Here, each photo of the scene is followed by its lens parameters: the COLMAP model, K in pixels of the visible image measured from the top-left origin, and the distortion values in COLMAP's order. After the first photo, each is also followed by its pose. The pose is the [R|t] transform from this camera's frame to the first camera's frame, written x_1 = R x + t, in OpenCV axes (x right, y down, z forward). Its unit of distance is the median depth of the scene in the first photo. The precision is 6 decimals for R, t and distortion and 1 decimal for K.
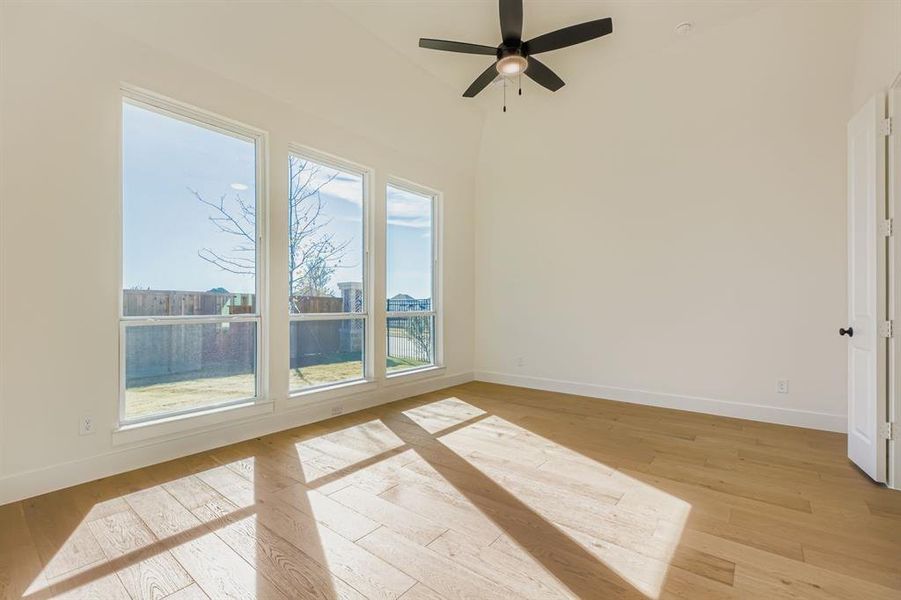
lens RADIAL K [[399.2, 0, 453.2], [0, 399.2, 308.5], [0, 0, 1]] dist [-0.000800, 0.000095]
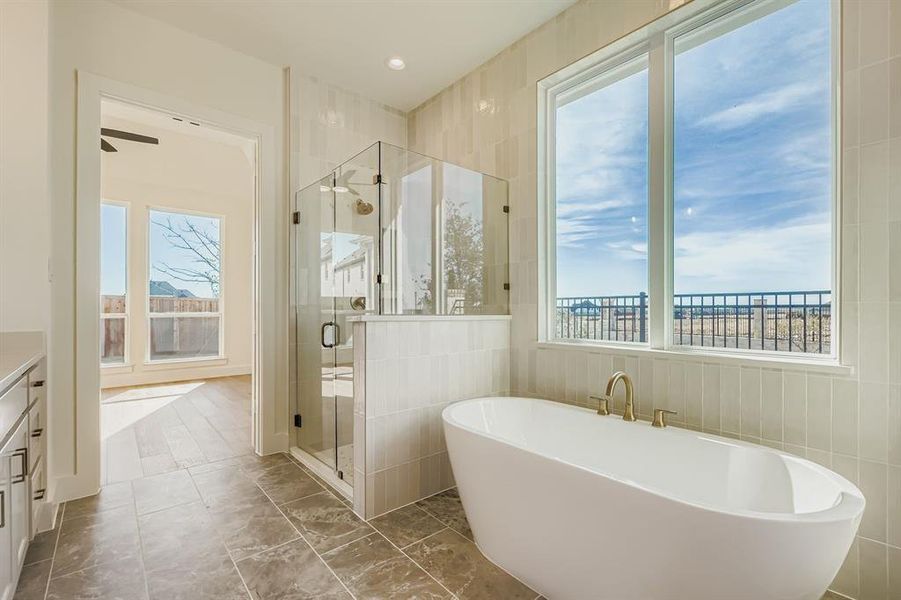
lens RADIAL K [[399.2, 0, 453.2], [0, 399.2, 308.5], [0, 0, 1]] dist [-0.000800, 0.000095]
pose [[-0.186548, 0.002499, -0.982443, 0.670587], [0.000733, 0.999997, 0.002404, -0.003855], [0.982446, -0.000271, -0.186549, 2.348497]]
